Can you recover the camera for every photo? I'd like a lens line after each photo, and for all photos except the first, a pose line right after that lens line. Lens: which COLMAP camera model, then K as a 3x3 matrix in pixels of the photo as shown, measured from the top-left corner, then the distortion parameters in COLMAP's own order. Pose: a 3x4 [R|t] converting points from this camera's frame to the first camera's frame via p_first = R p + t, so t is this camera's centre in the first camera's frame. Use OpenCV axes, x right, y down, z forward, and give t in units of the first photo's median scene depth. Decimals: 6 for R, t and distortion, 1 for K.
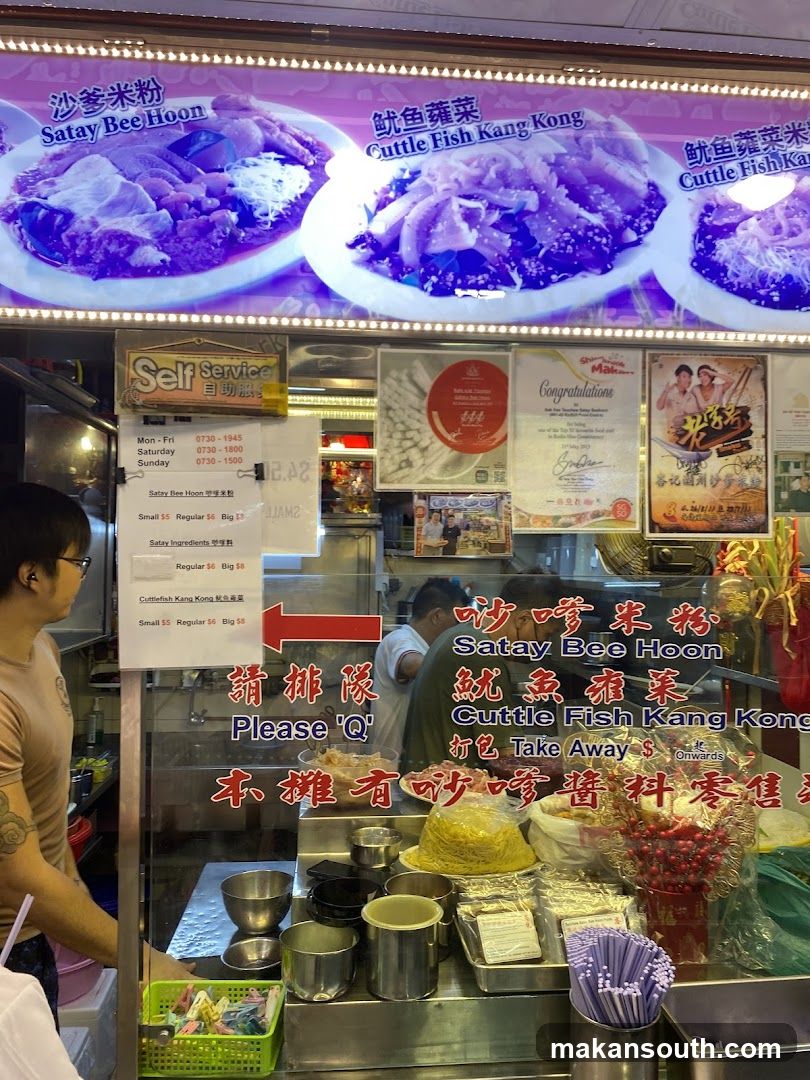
lens RADIAL K [[774.6, 0, 422.5], [0, 774.6, 542.1], [0, 0, 1]] dist [0.079423, -0.160868]
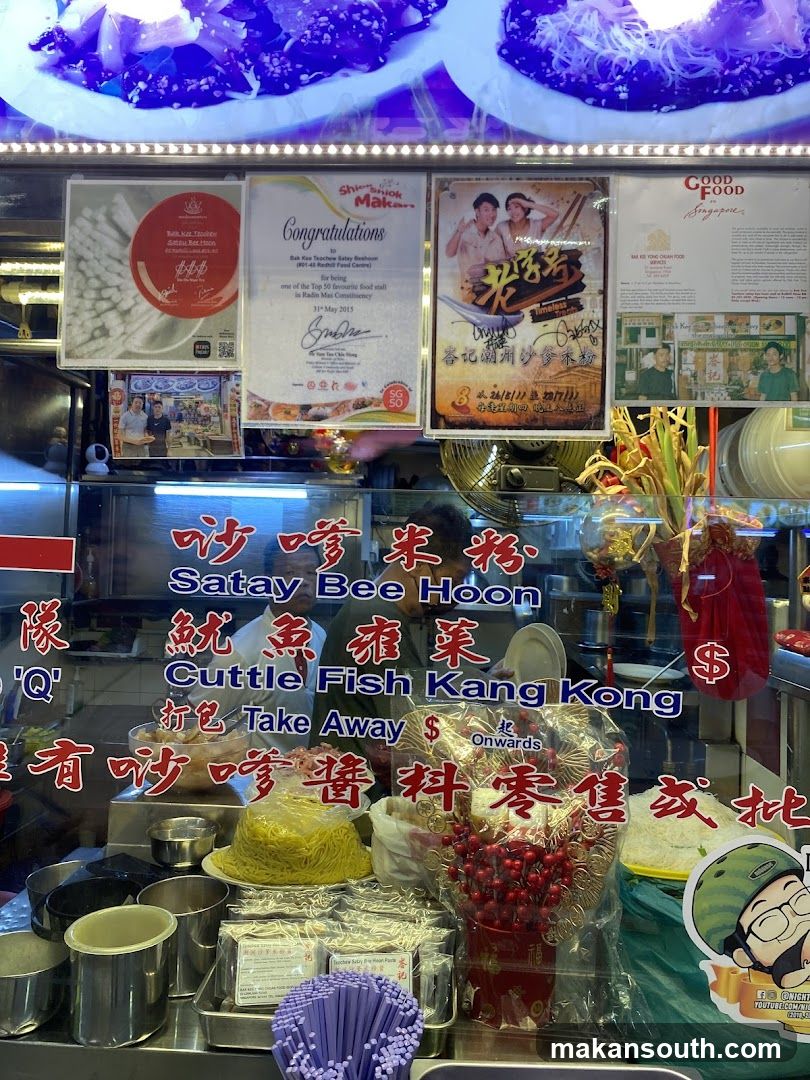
lens RADIAL K [[784.0, 0, 422.6], [0, 784.0, 528.9], [0, 0, 1]] dist [0.024645, -0.024194]
pose [[0.991466, 0.013984, -0.129615, 0.375771], [-0.014724, 0.999880, -0.004756, 0.084437], [0.129533, 0.006624, 0.991553, 0.281772]]
